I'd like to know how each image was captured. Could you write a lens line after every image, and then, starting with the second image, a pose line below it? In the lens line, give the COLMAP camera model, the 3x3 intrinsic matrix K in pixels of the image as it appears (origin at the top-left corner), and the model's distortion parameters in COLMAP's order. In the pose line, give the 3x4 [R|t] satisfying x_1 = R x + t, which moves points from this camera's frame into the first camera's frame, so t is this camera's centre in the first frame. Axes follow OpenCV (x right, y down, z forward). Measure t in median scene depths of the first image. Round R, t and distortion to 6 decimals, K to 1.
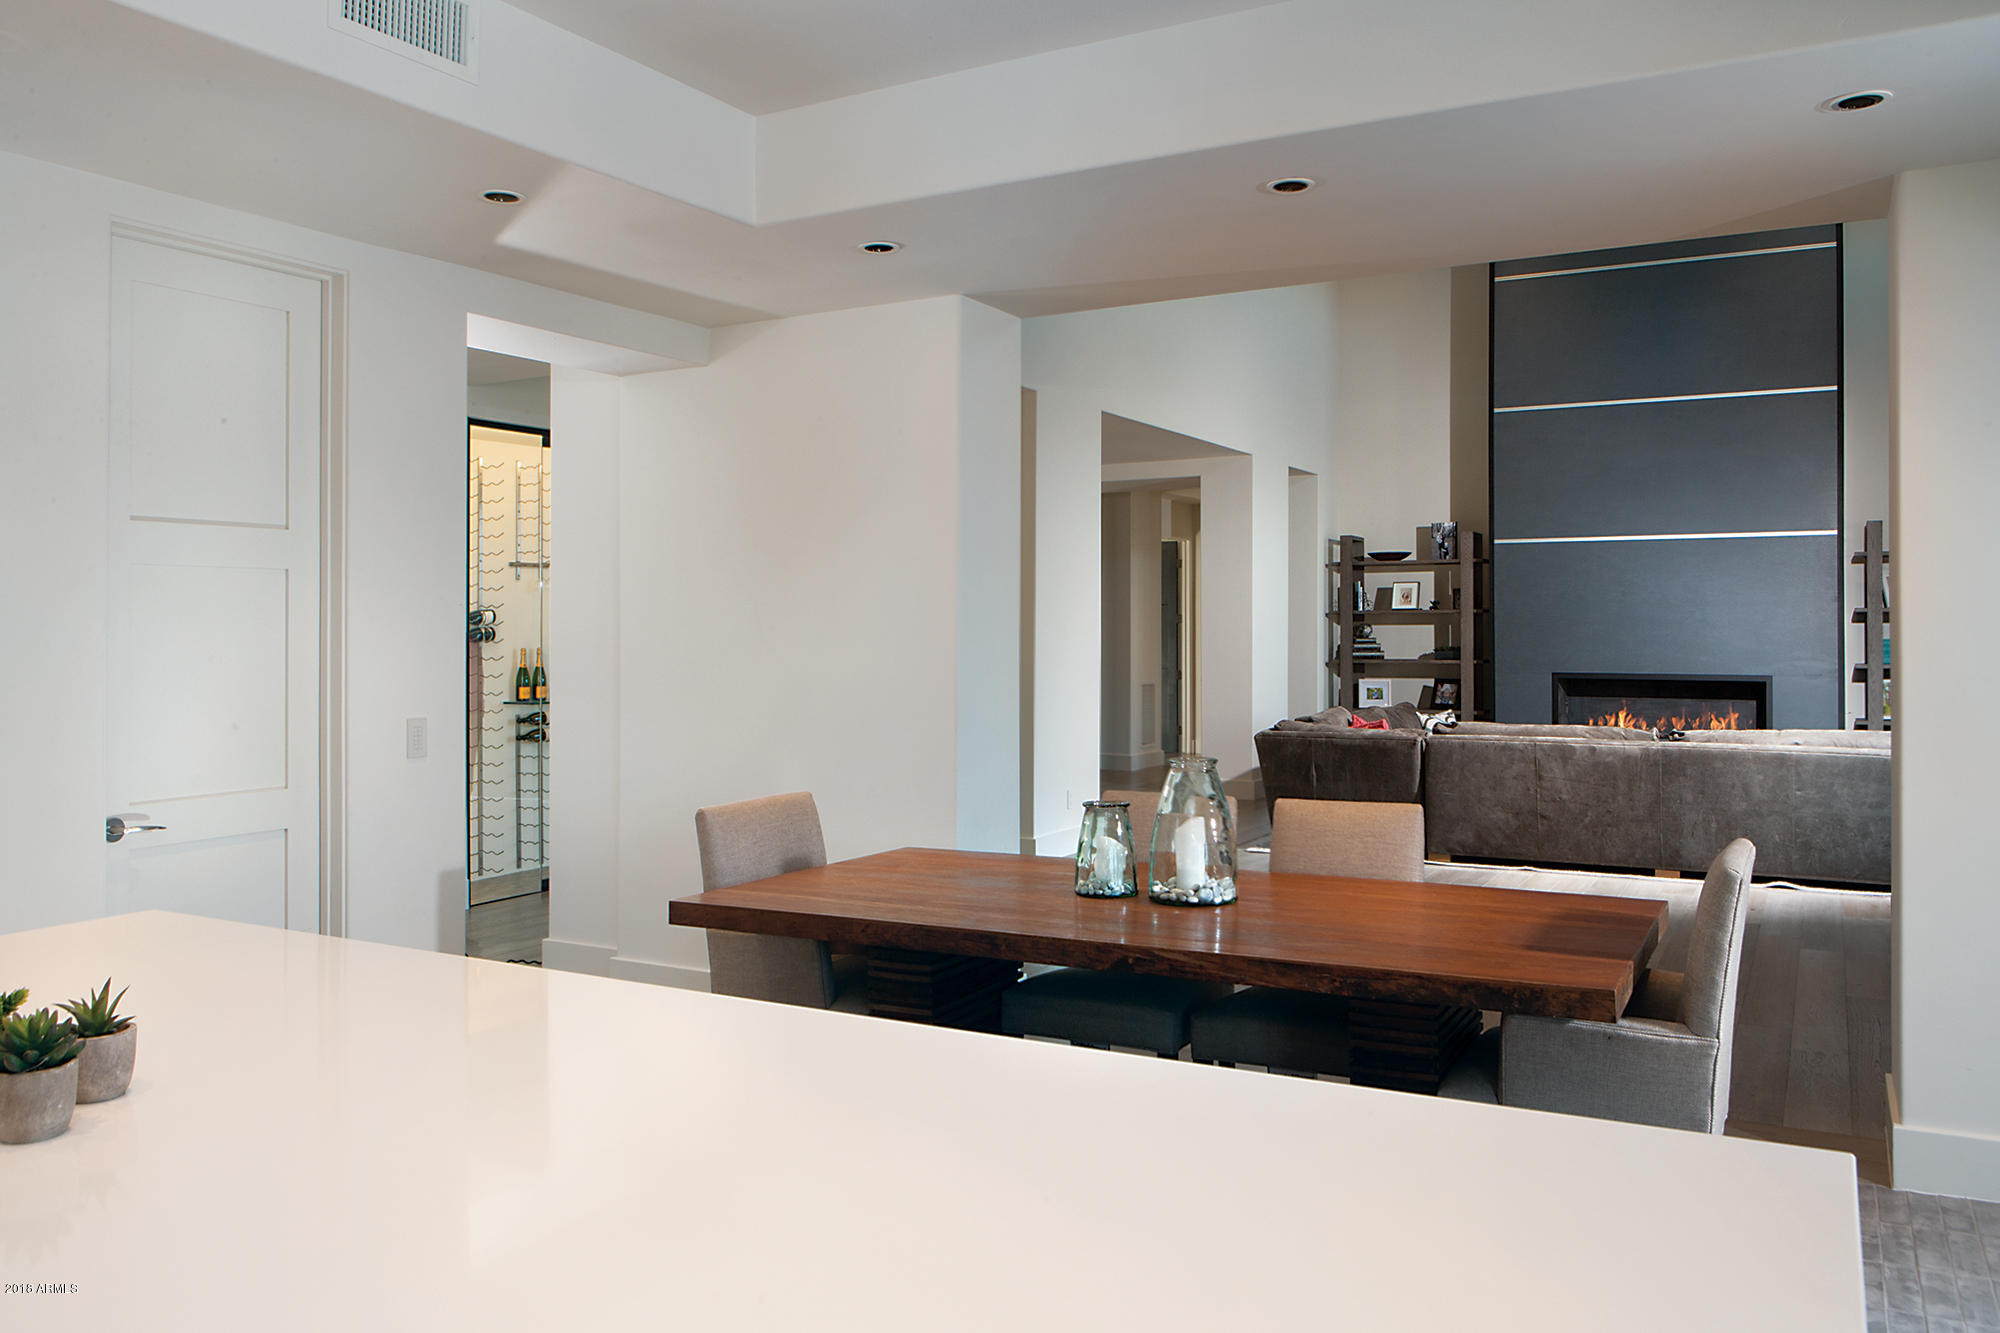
lens RADIAL K [[1430.3, 0, 1000.0], [0, 1430.3, 666.5], [0, 0, 1]] dist [-0.001759, -0.000324]
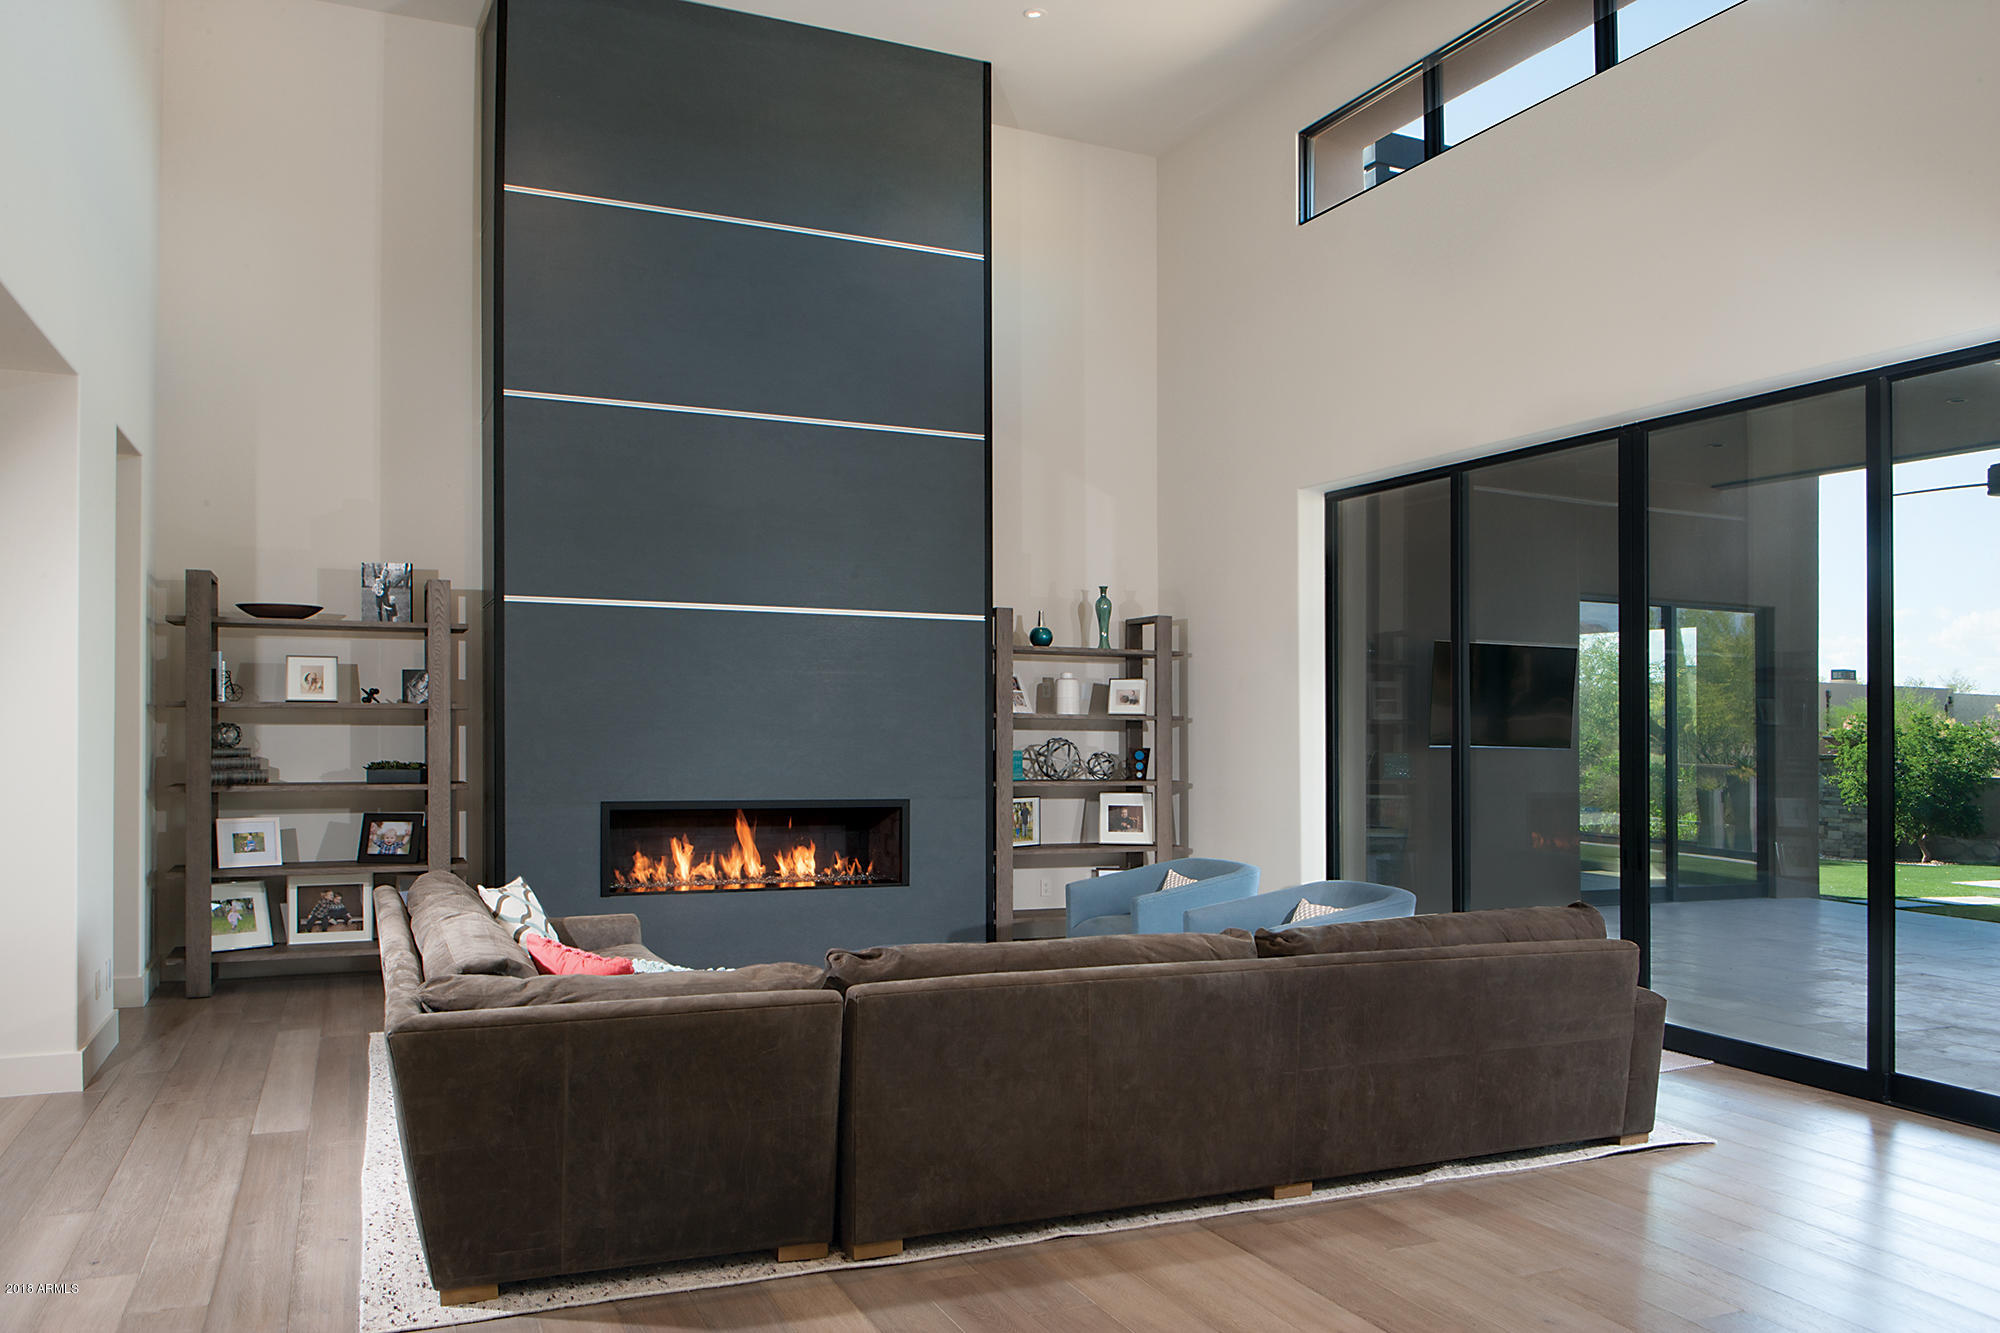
lens RADIAL K [[1310.0, 0, 1002.8], [0, 1310.0, 731.4], [0, 0, 1]] dist [-0.006808, -0.001407]
pose [[0.558868, 0.002526, 0.829253, -0.011846], [0.013646, 0.999832, -0.012242, -0.016702], [-0.829144, 0.018158, 0.558740, 0.457731]]
